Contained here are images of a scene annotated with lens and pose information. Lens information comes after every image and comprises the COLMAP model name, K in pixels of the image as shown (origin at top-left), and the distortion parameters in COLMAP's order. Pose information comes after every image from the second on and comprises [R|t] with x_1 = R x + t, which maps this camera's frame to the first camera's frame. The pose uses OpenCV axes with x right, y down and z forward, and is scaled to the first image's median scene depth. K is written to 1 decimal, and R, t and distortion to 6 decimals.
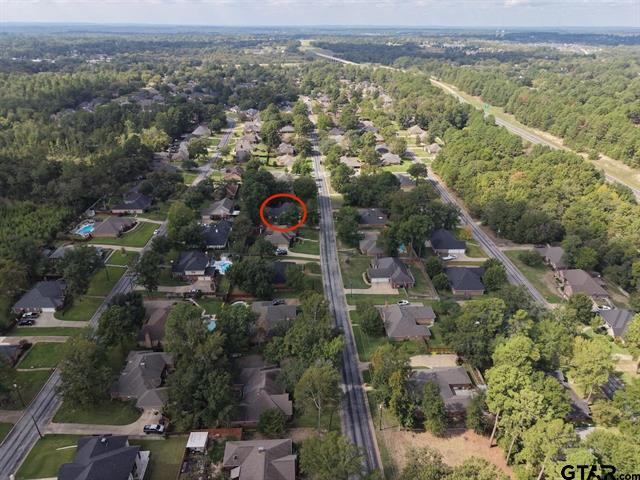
lens RADIAL K [[428.1, 0, 320.0], [0, 428.1, 240.0], [0, 0, 1]] dist [-0.000771, -0.002239]
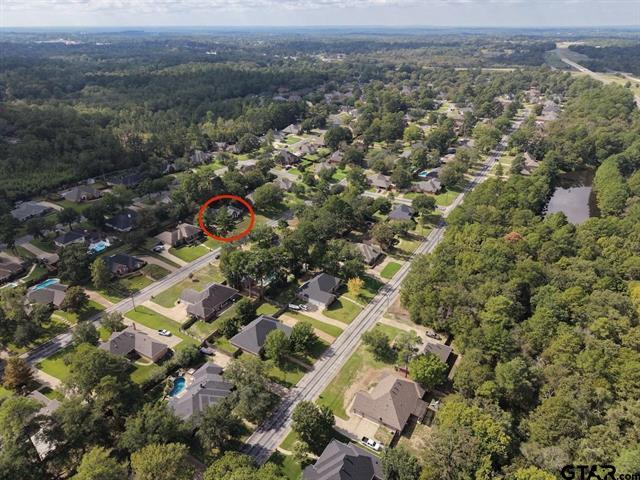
lens RADIAL K [[428.1, 0, 320.0], [0, 428.1, 240.0], [0, 0, 1]] dist [-0.000771, -0.002239]
pose [[0.833730, 0.239342, -0.497604, 0.720076], [-0.239994, 0.968675, 0.063815, -0.149709], [0.497290, 0.066218, 0.865054, 0.278507]]
